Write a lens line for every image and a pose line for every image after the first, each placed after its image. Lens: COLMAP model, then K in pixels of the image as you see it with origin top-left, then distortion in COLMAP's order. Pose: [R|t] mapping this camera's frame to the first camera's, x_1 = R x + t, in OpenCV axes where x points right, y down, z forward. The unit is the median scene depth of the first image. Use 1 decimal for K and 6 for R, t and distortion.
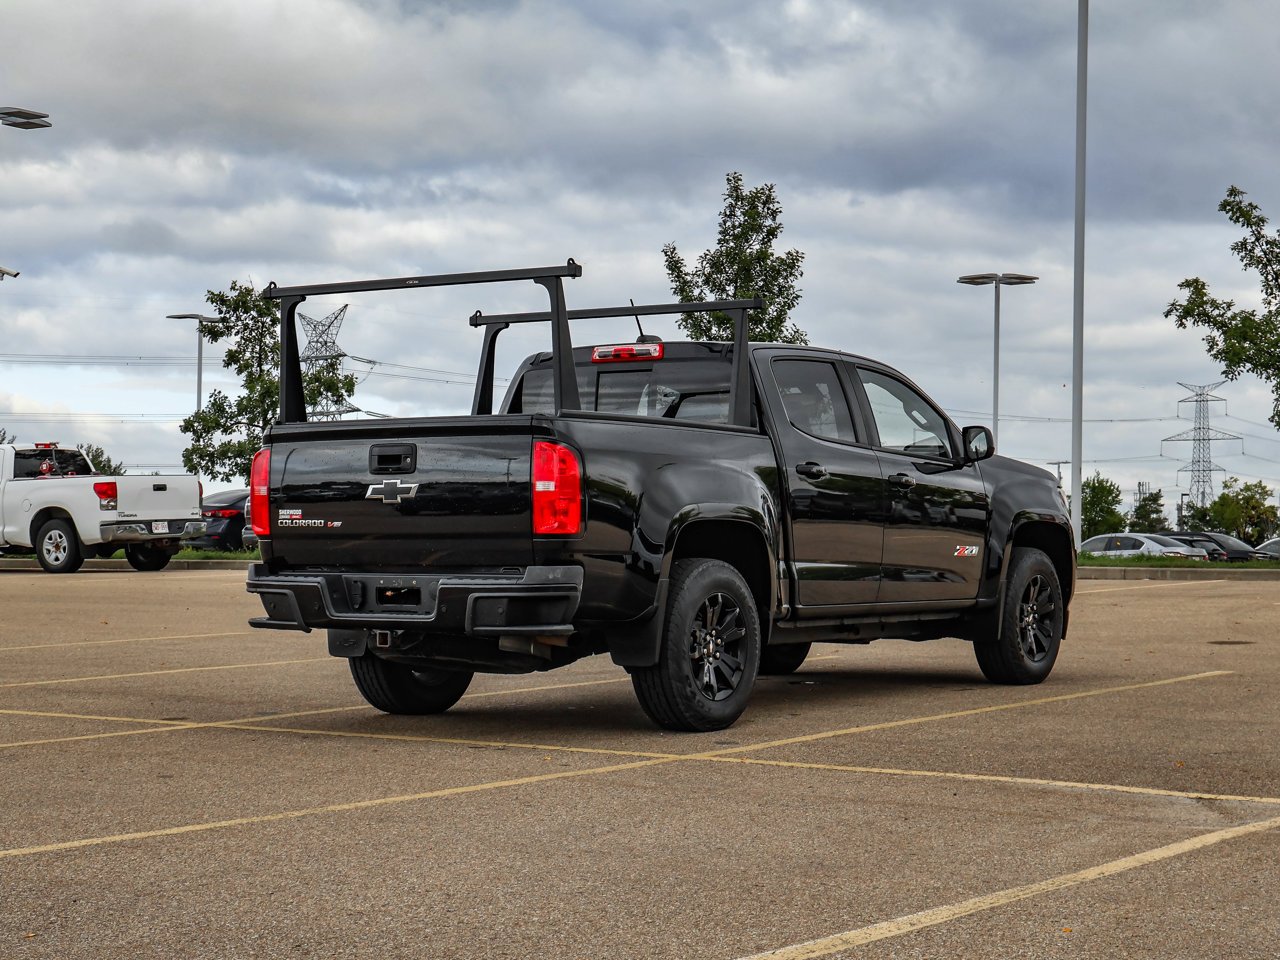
lens RADIAL K [[2542.7, 0, 640.0], [0, 2542.7, 480.0], [0, 0, 1]] dist [-0.009148, -0.080961]
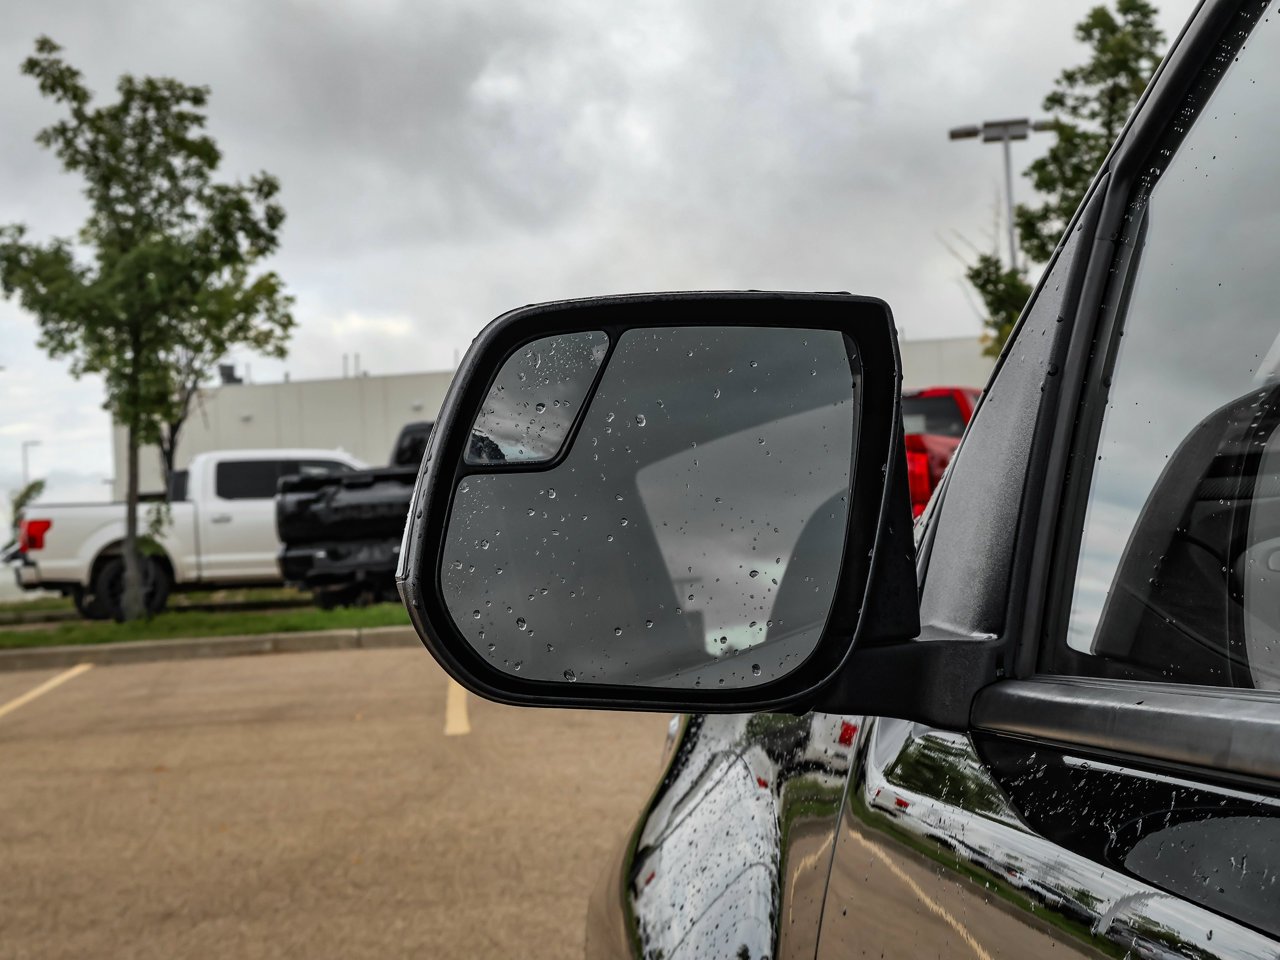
lens RADIAL K [[2247.5, 0, 637.7], [0, 2247.5, 479.1], [0, 0, 1]] dist [0.016891, 0.064636]
pose [[0.769538, -0.043284, 0.637132, -0.035379], [0.045528, 0.998880, 0.012871, -0.016414], [-0.636976, 0.019103, 0.770647, 1.218568]]
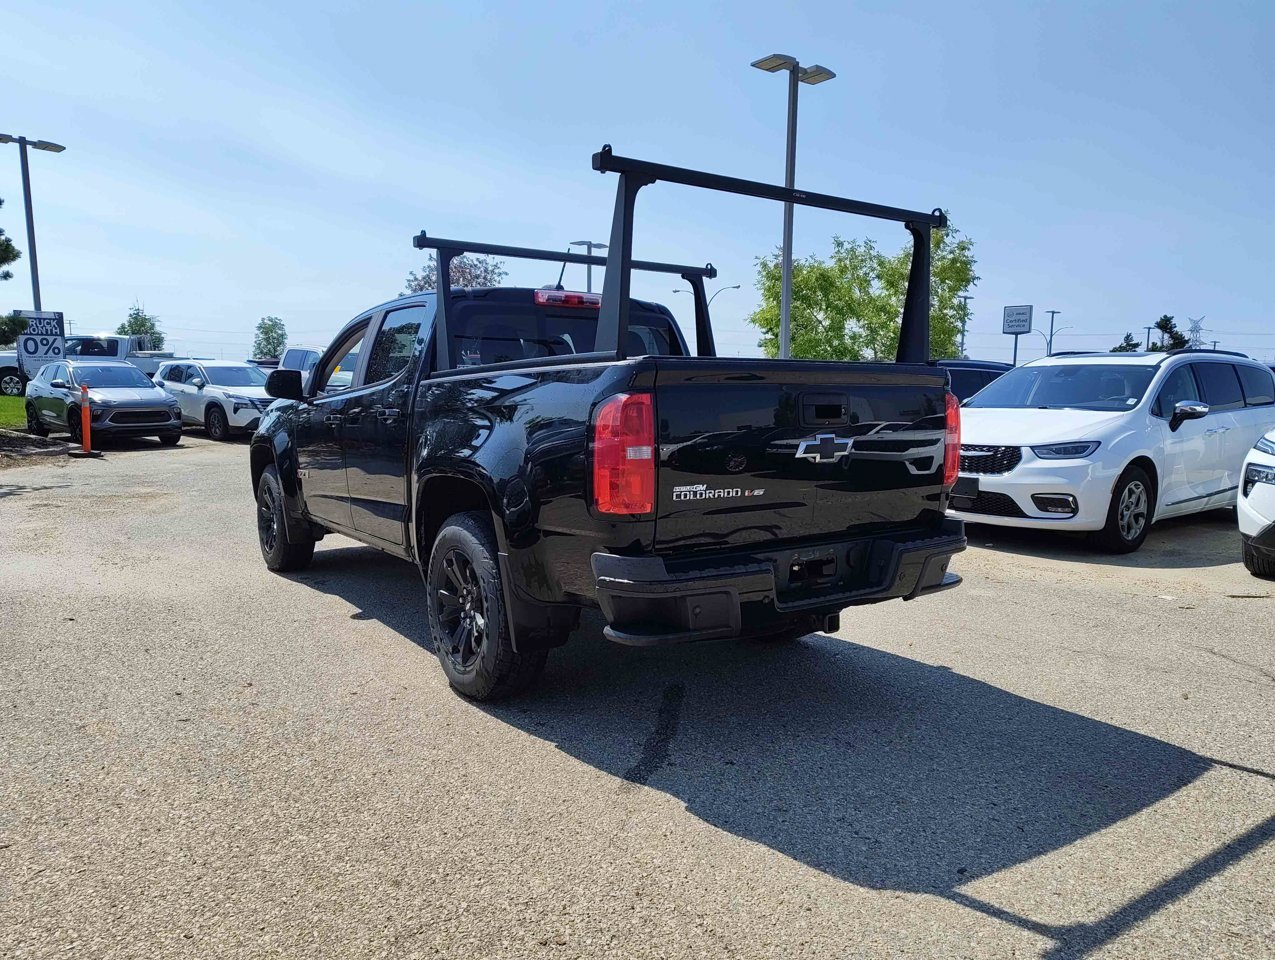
lens RADIAL K [[888.0, 0, 641.0], [0, 888.0, 494.0], [0, 0, 1]] dist [0.027472, -0.028360]
pose [[0.348722, -0.095746, 0.932323, -0.380443], [-0.014530, 0.994096, 0.107524, -0.010899], [-0.937114, -0.051043, 0.345272, 0.922120]]
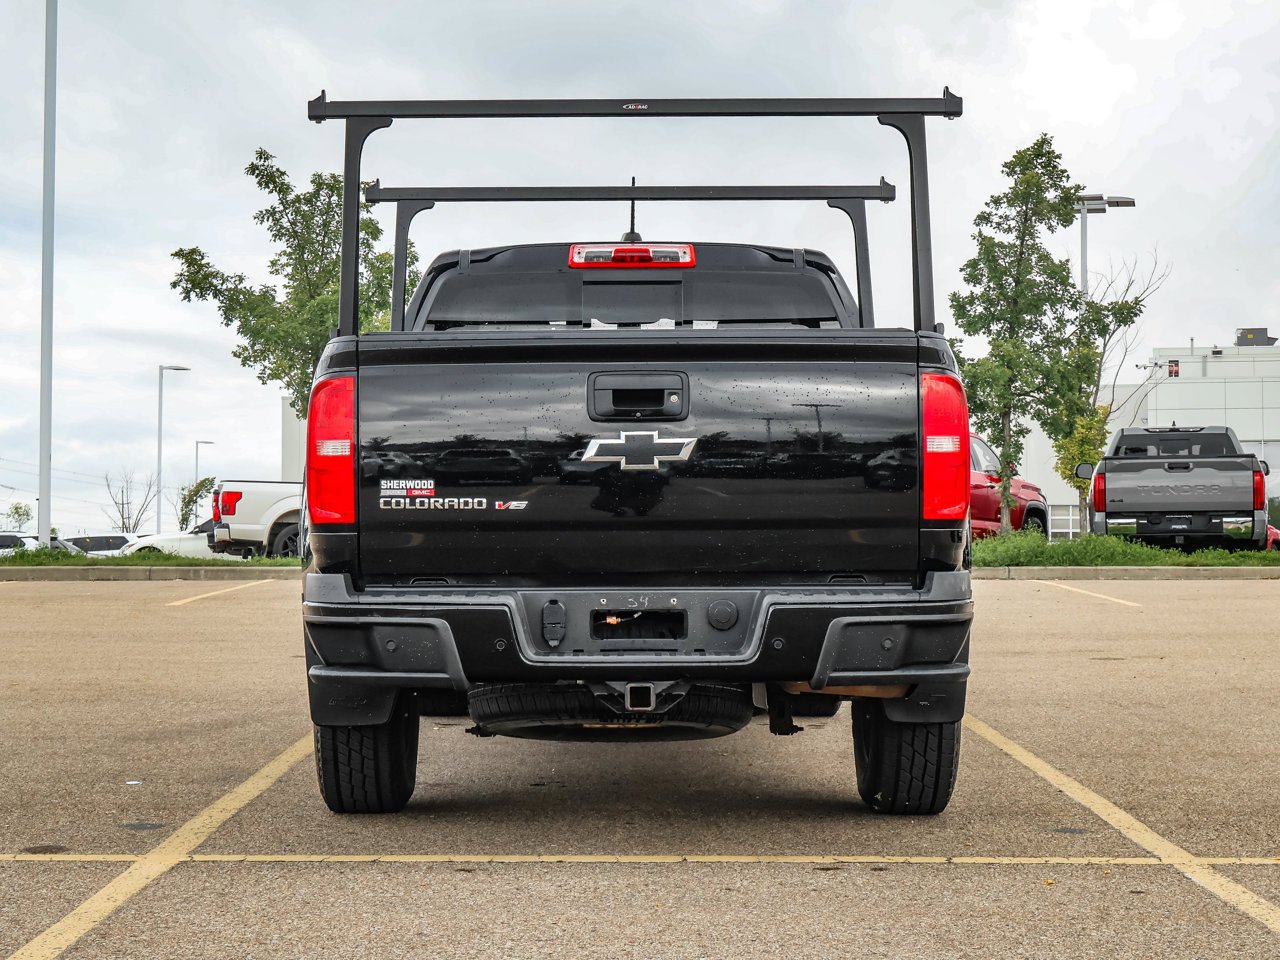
lens RADIAL K [[2463.7, 0, 640.0], [0, 2463.7, 480.0], [0, 0, 1]] dist [-0.033775, -0.006978]
pose [[0.818285, 0.007820, 0.574760, -0.416824], [-0.007701, 0.999967, -0.002641, 0.012559], [-0.574762, -0.002265, 0.818318, 0.506160]]
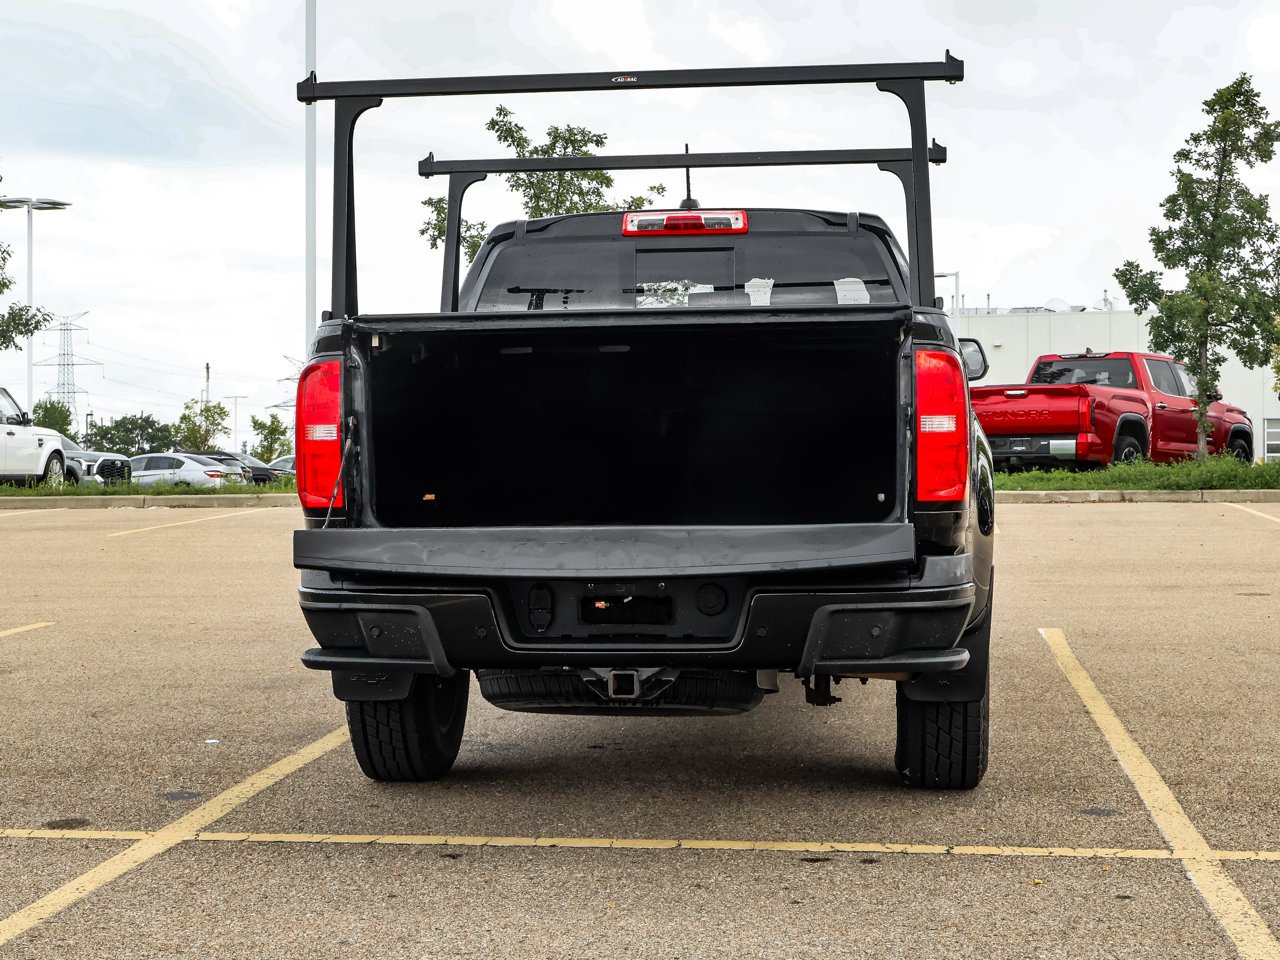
lens RADIAL K [[2225.7, 0, 647.5], [0, 2225.7, 507.9], [0, 0, 1]] dist [-0.008096, -0.011726]
pose [[0.881840, -0.023951, 0.470939, -0.324373], [0.001246, 0.998824, 0.048464, -0.003129], [-0.471547, -0.042151, 0.880833, 0.524065]]
